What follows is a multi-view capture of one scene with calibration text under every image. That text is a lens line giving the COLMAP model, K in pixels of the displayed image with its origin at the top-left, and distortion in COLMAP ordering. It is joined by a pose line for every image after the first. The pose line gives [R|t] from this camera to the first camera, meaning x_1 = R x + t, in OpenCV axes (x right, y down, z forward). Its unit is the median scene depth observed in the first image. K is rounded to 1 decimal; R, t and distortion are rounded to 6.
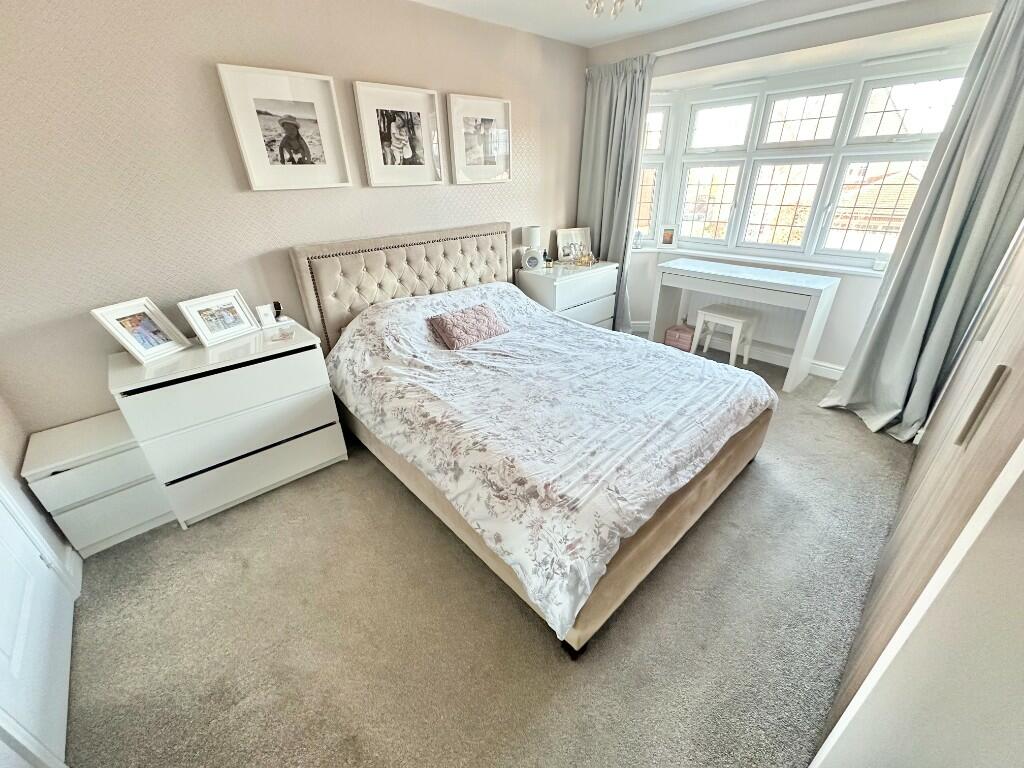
lens RADIAL K [[407.2, 0, 512.4], [0, 407.2, 381.3], [0, 0, 1]] dist [-0.002579, -0.000346]
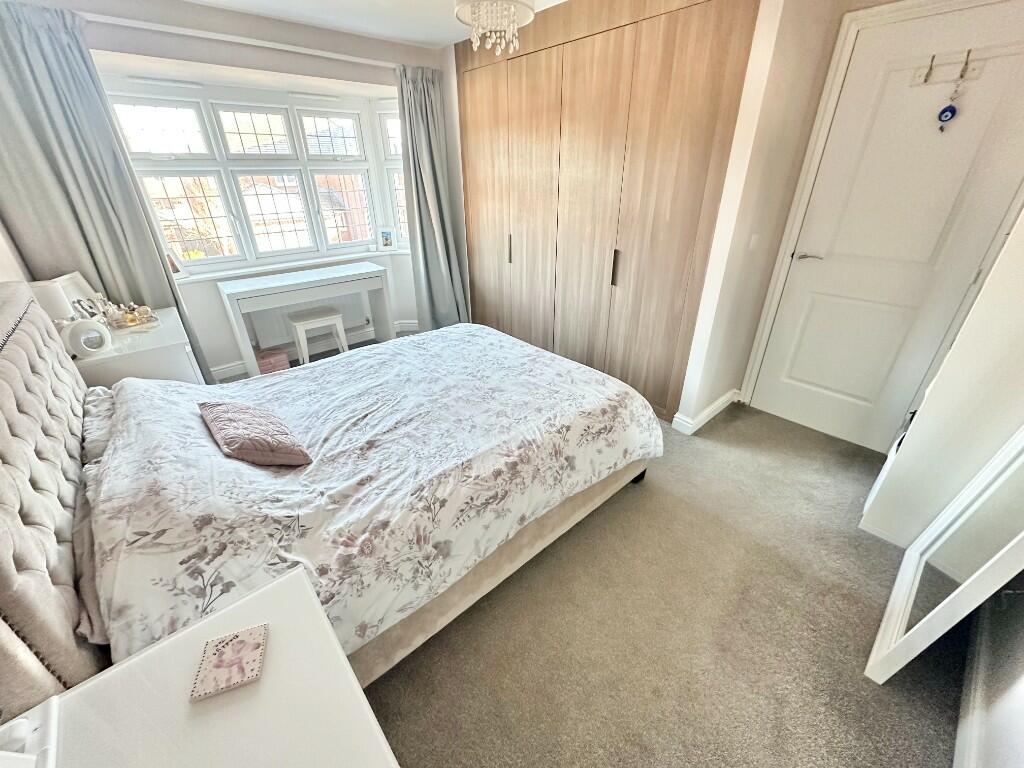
lens RADIAL K [[407.2, 0, 511.8], [0, 407.2, 381.0], [0, 0, 1]] dist [-0.002579, -0.000346]
pose [[0.022510, -0.435558, 0.899879, -0.669592], [0.462297, 0.802628, 0.376922, -0.276596], [-0.886439, 0.407527, 0.219425, 0.560810]]
